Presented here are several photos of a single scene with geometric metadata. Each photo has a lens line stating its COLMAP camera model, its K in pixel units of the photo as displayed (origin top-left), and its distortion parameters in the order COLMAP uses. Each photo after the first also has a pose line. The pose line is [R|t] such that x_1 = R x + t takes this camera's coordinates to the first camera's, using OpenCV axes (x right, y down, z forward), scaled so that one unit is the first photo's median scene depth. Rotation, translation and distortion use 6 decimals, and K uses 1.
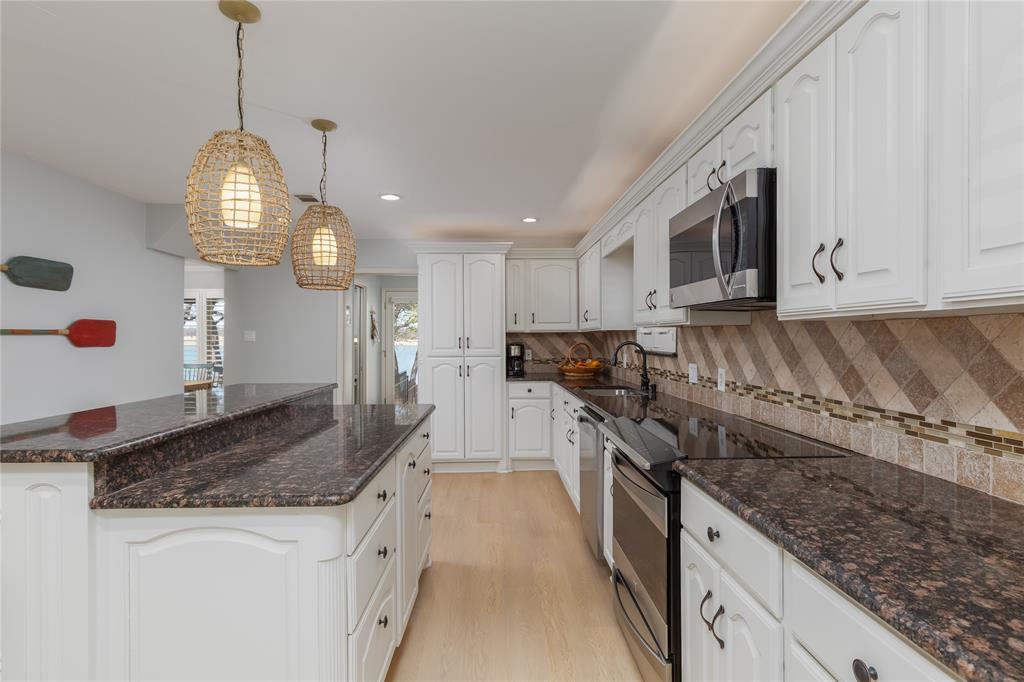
lens RADIAL K [[510.3, 0, 512.0], [0, 510.3, 341.0], [0, 0, 1]] dist [-0.000444, -0.000268]
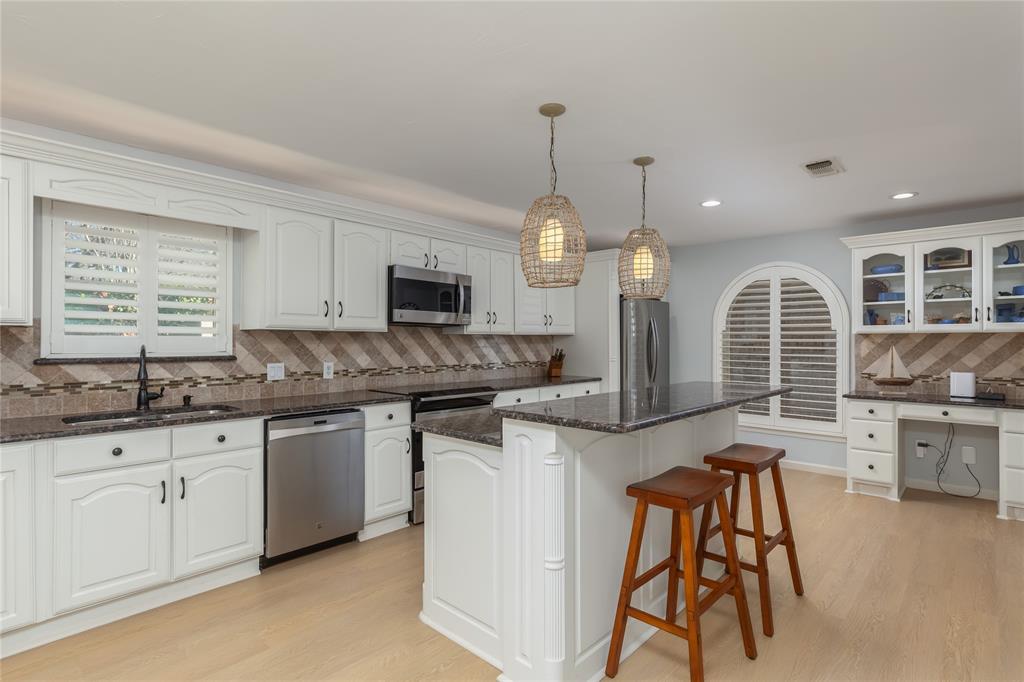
lens RADIAL K [[510.3, 0, 512.0], [0, 510.3, 341.0], [0, 0, 1]] dist [-0.000444, -0.000268]
pose [[-0.706615, 0.006152, 0.707571, -1.204800], [0.008159, 0.999967, -0.000546, 0.000295], [-0.707551, 0.005387, -0.706642, 2.118236]]
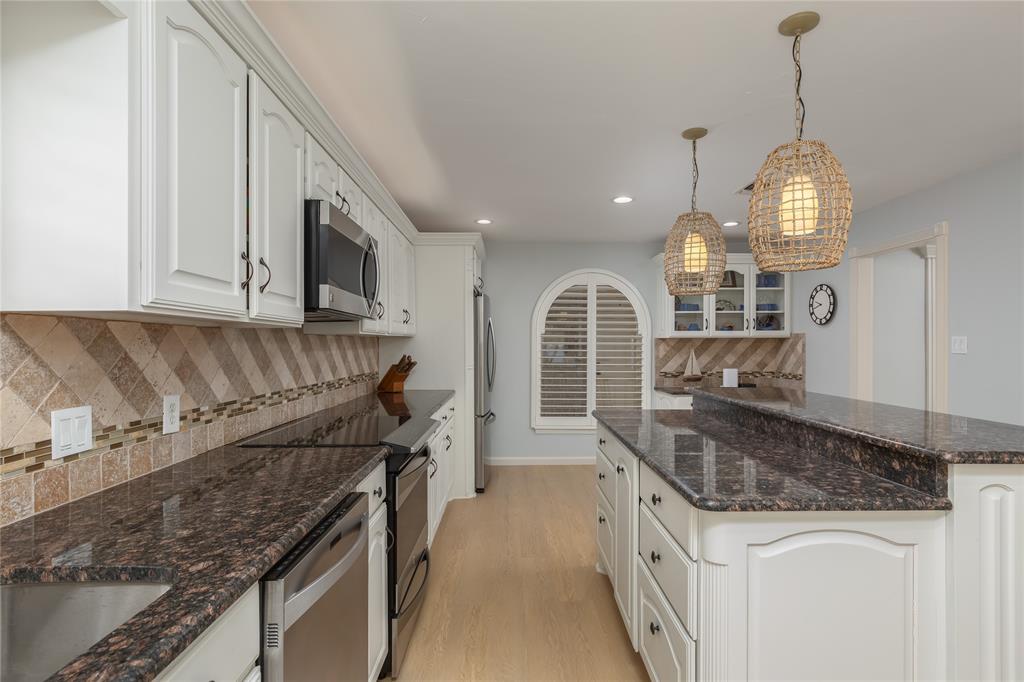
lens RADIAL K [[518.8, 0, 515.9], [0, 518.8, 344.4], [0, 0, 1]] dist [-0.000410, -0.000469]
pose [[-0.999839, 0.007723, 0.016222, -0.009115], [0.007818, 0.999952, 0.005836, -0.008665], [-0.016176, 0.005962, -0.999851, 2.089731]]
